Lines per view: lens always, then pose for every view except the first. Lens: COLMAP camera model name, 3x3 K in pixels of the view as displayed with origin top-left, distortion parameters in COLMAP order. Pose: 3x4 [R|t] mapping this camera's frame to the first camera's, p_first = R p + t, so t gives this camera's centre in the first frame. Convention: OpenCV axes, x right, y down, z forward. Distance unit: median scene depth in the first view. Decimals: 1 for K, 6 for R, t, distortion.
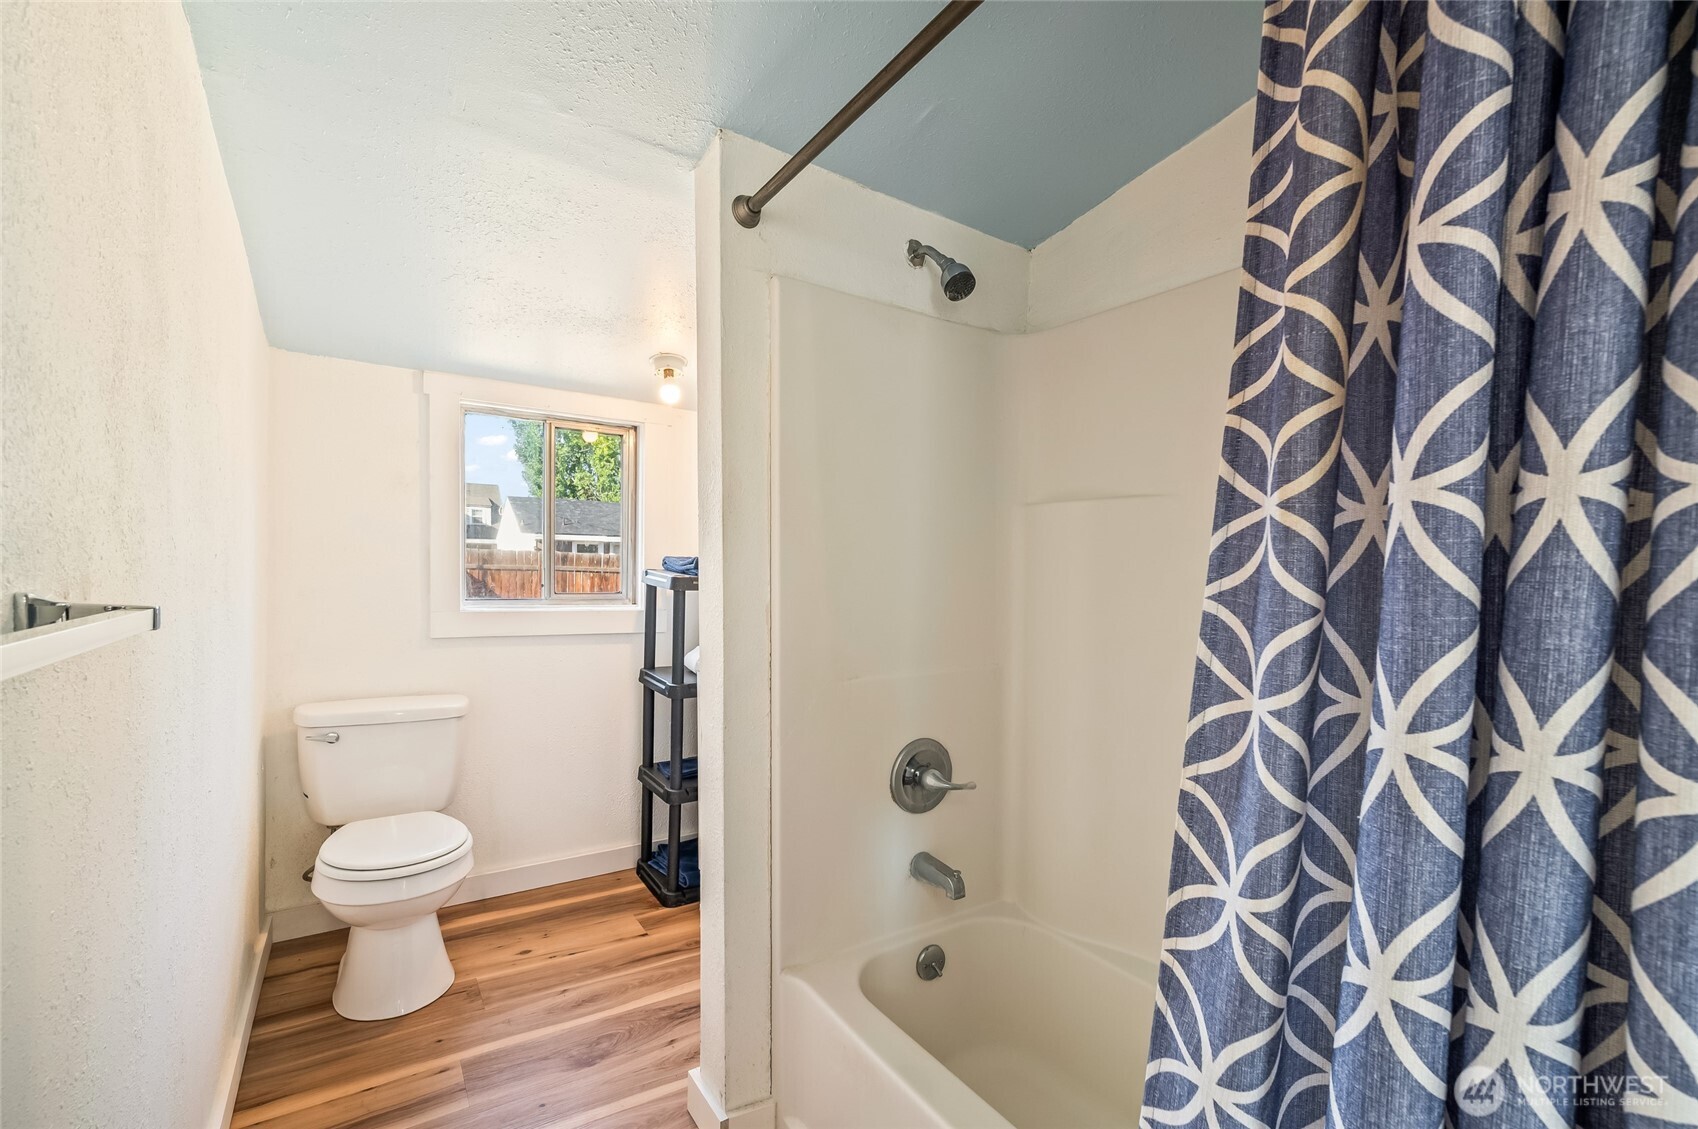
lens RADIAL K [[700.5, 0, 848.1], [0, 700.5, 587.0], [0, 0, 1]] dist [-0.001197, -0.000031]
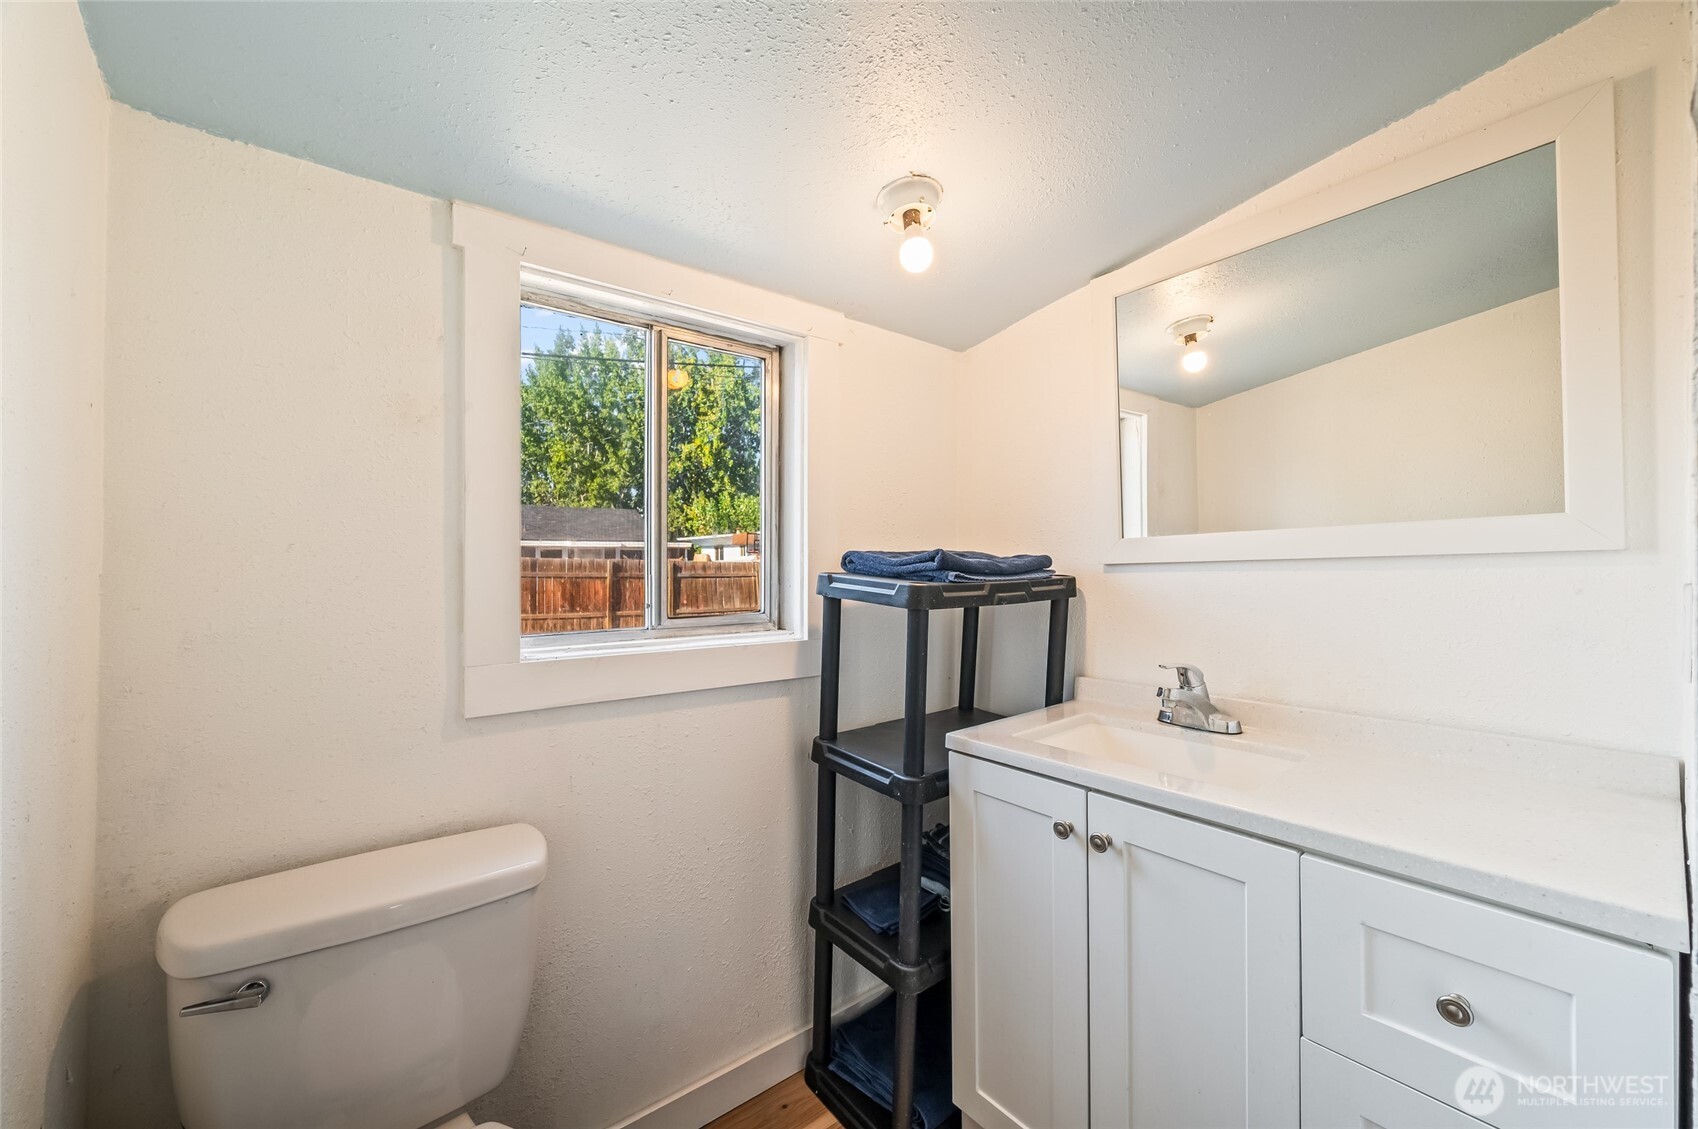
lens RADIAL K [[660.7, 0, 842.2], [0, 660.7, 559.9], [0, 0, 1]] dist [0.002333, 0.000168]
pose [[0.997150, -0.025684, 0.070940, -0.304567], [0.028272, 0.998962, -0.035714, -0.015688], [-0.069949, 0.037617, 0.996841, 0.423789]]
